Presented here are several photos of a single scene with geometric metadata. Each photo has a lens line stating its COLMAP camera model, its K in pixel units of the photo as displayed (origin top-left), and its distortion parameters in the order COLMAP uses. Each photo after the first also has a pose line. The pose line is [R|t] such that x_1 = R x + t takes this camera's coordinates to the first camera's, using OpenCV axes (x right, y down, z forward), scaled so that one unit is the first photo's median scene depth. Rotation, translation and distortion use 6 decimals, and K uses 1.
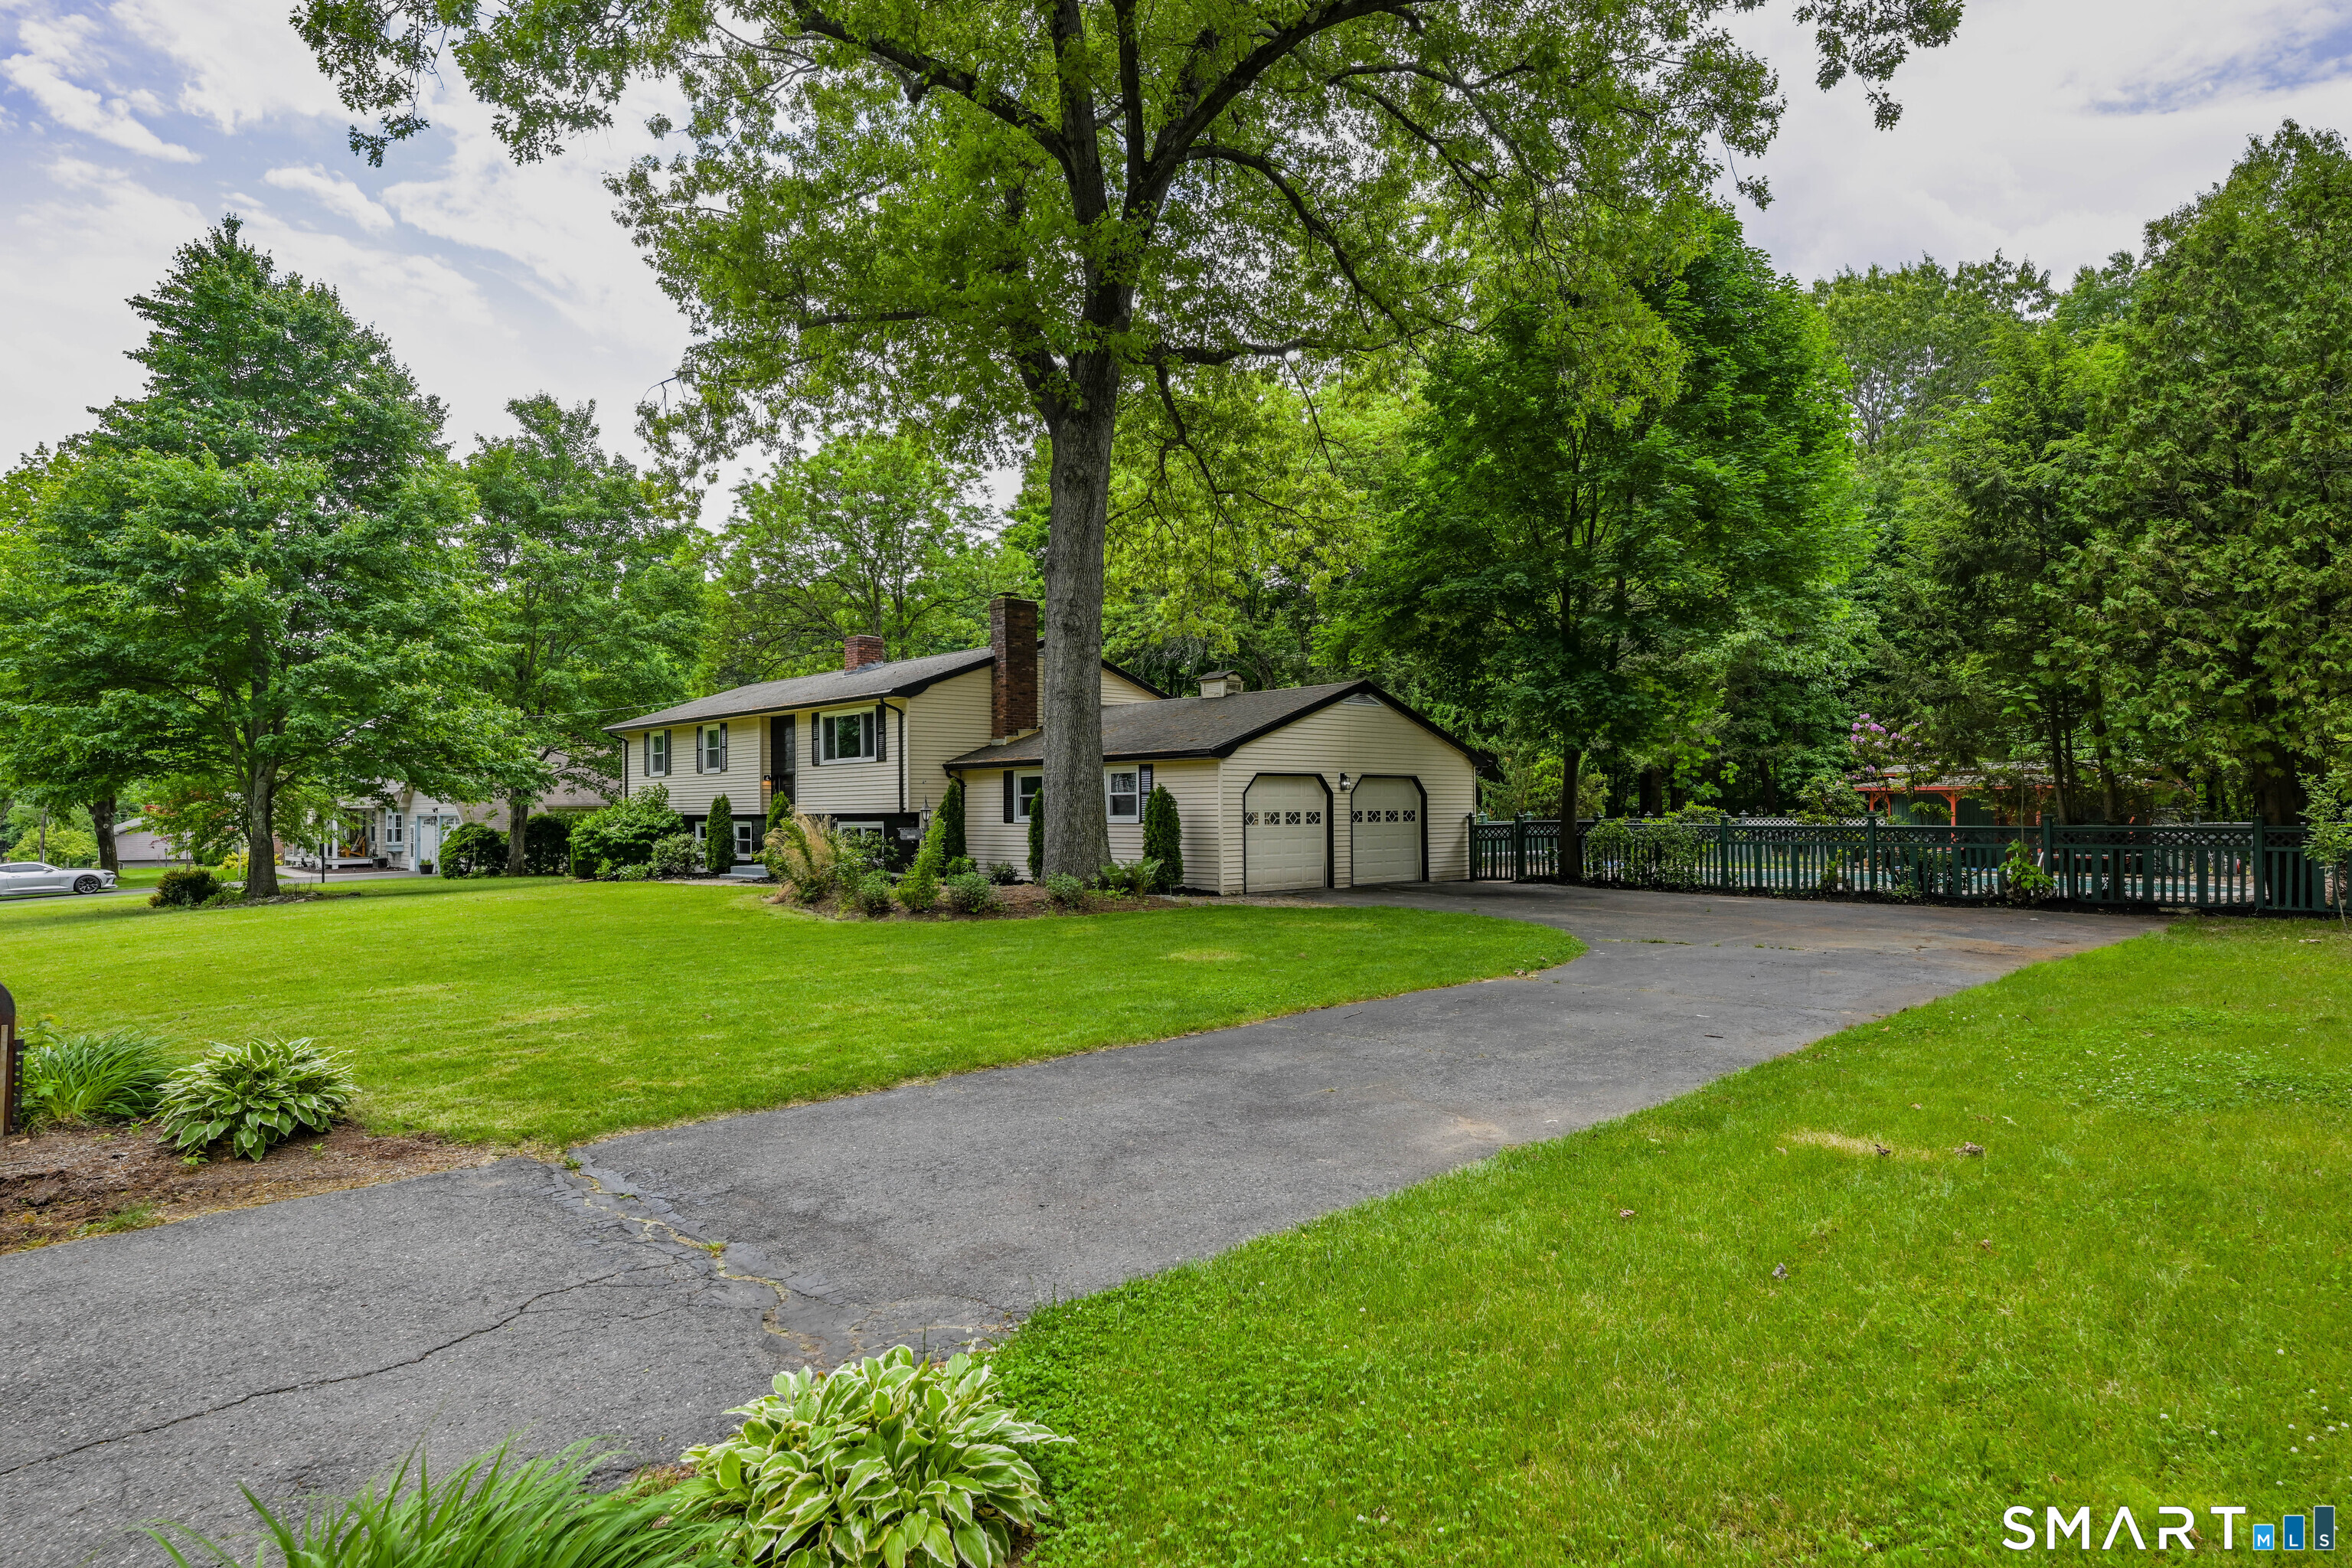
lens RADIAL K [[1367.0, 0, 1171.7], [0, 1367.0, 789.3], [0, 0, 1]] dist [0.035276, -0.001184]
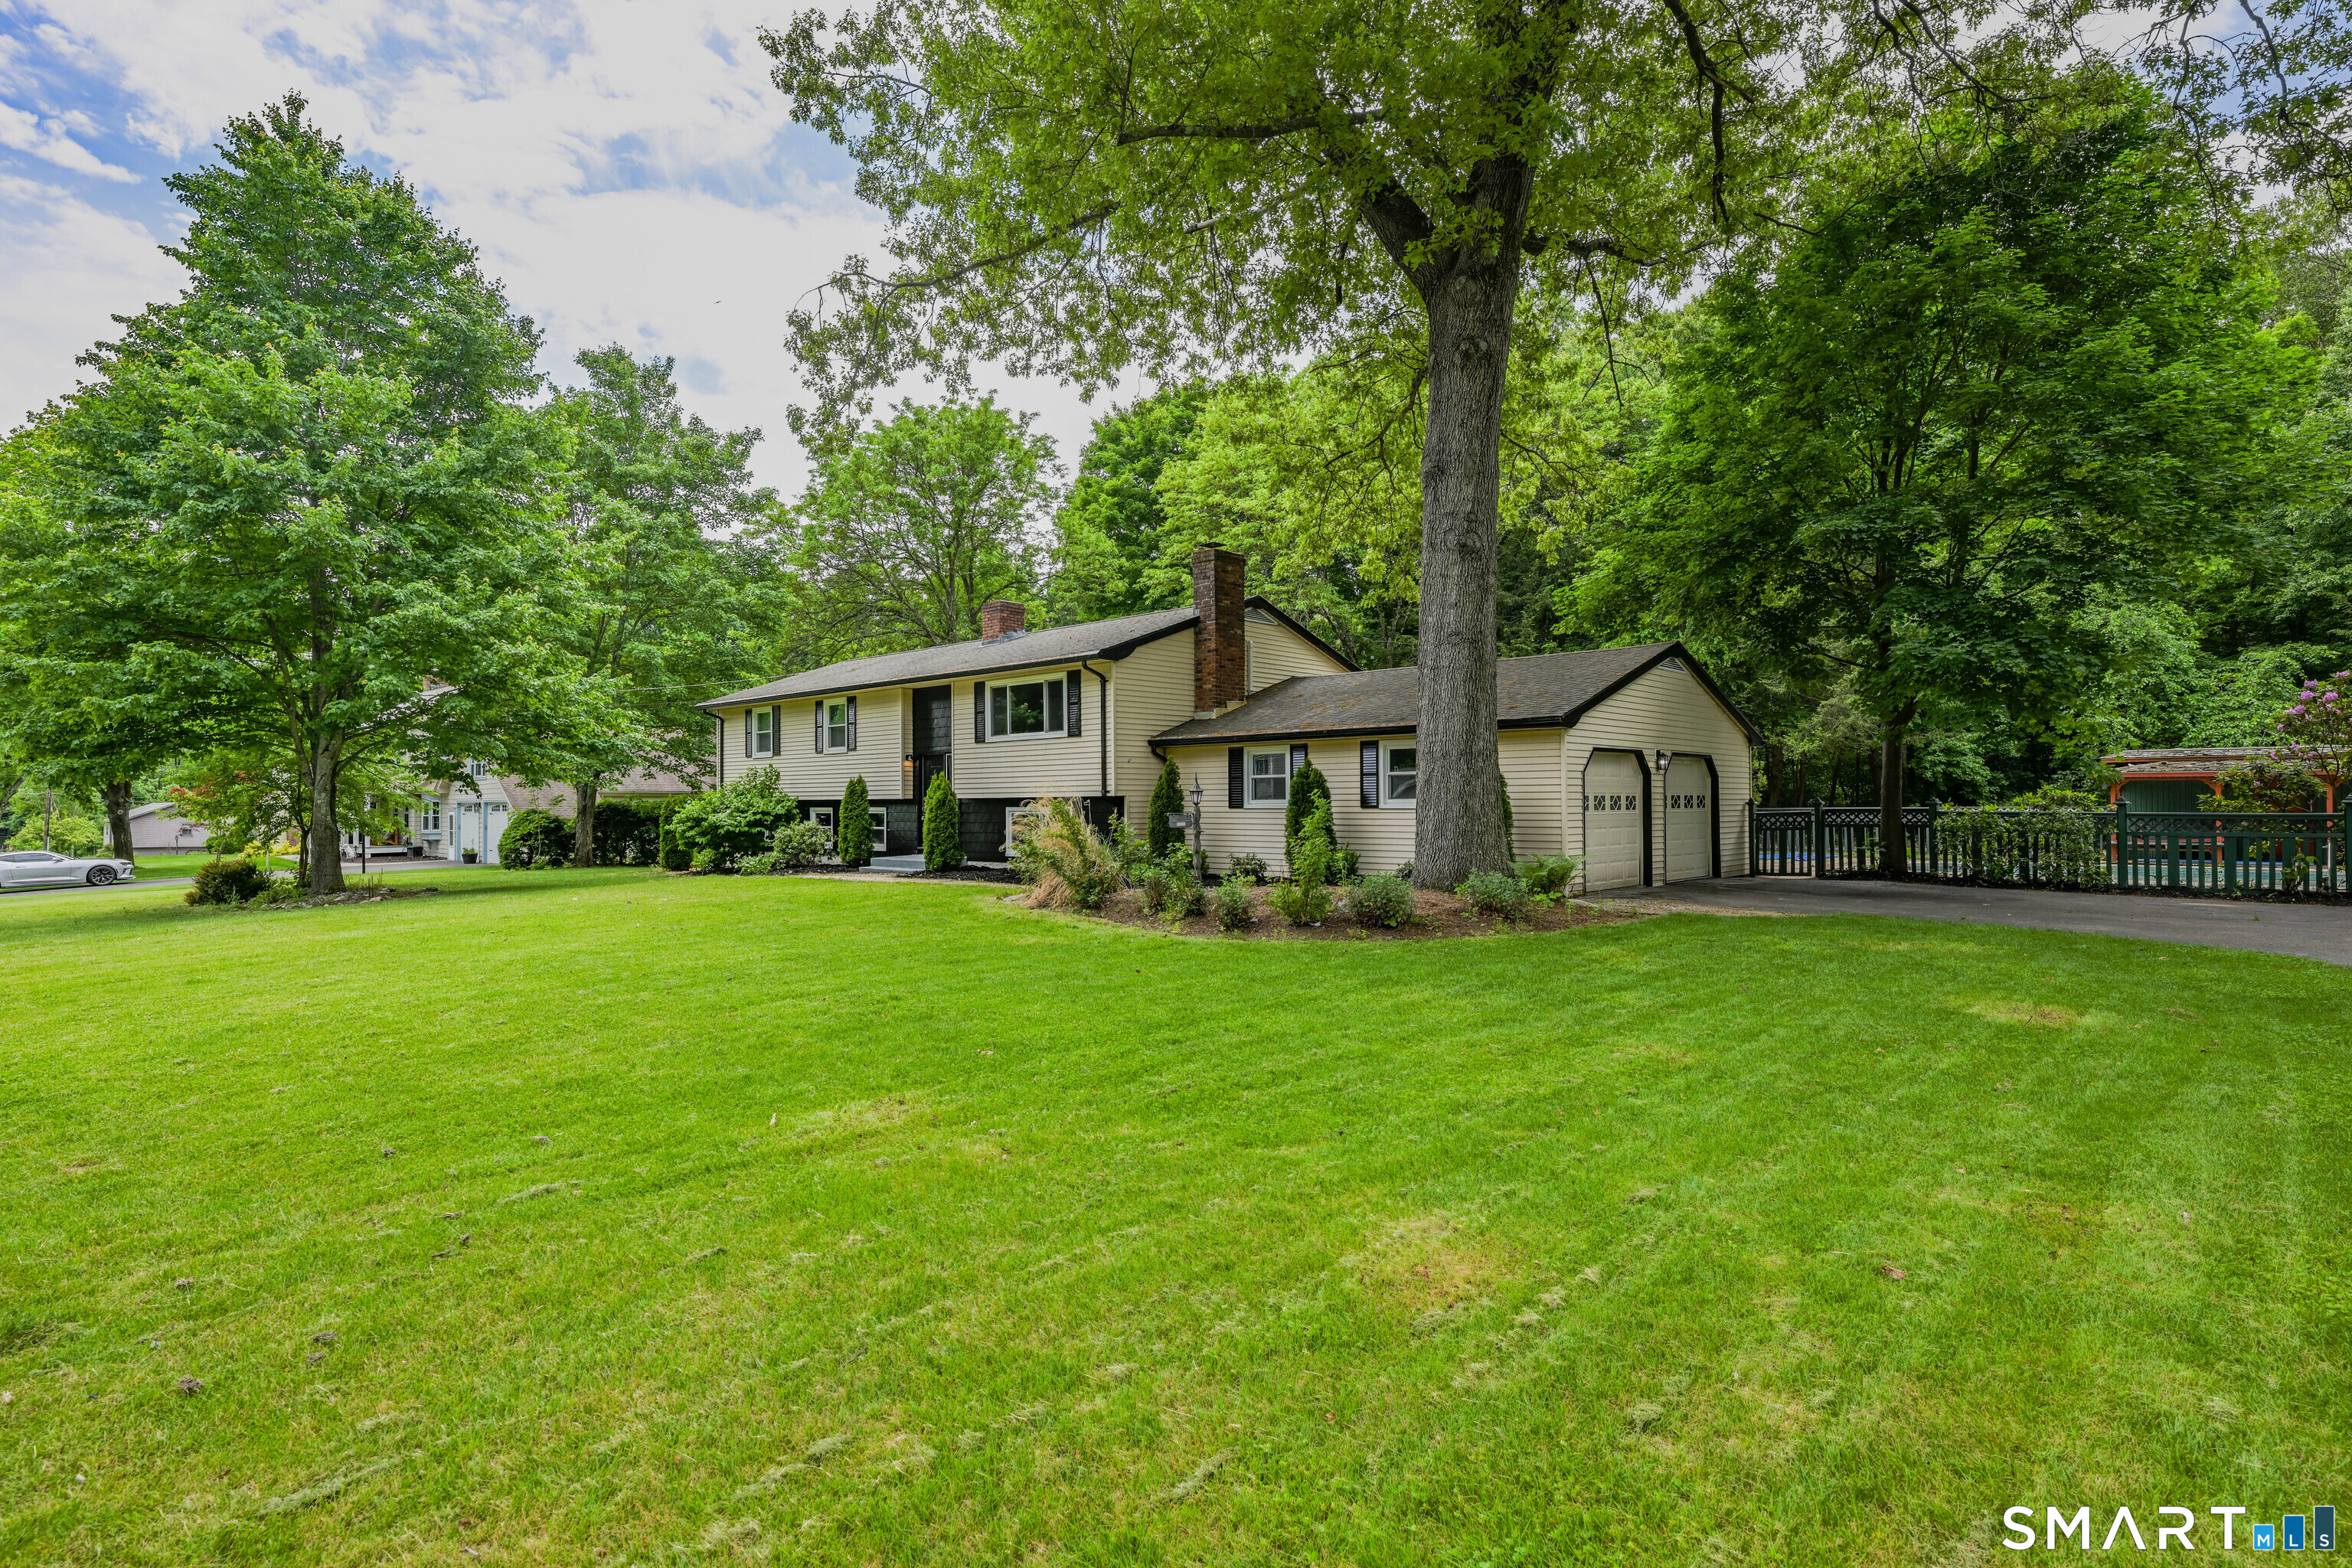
lens RADIAL K [[1232.1, 0, 1176.0], [0, 1232.1, 784.0], [0, 0, 1]] dist [0.021972, 0.000925]
pose [[0.998517, 0.003207, 0.054353, -0.179380], [-0.003228, 0.999995, 0.000285, 0.008313], [-0.054351, -0.000460, 0.998522, 0.213625]]
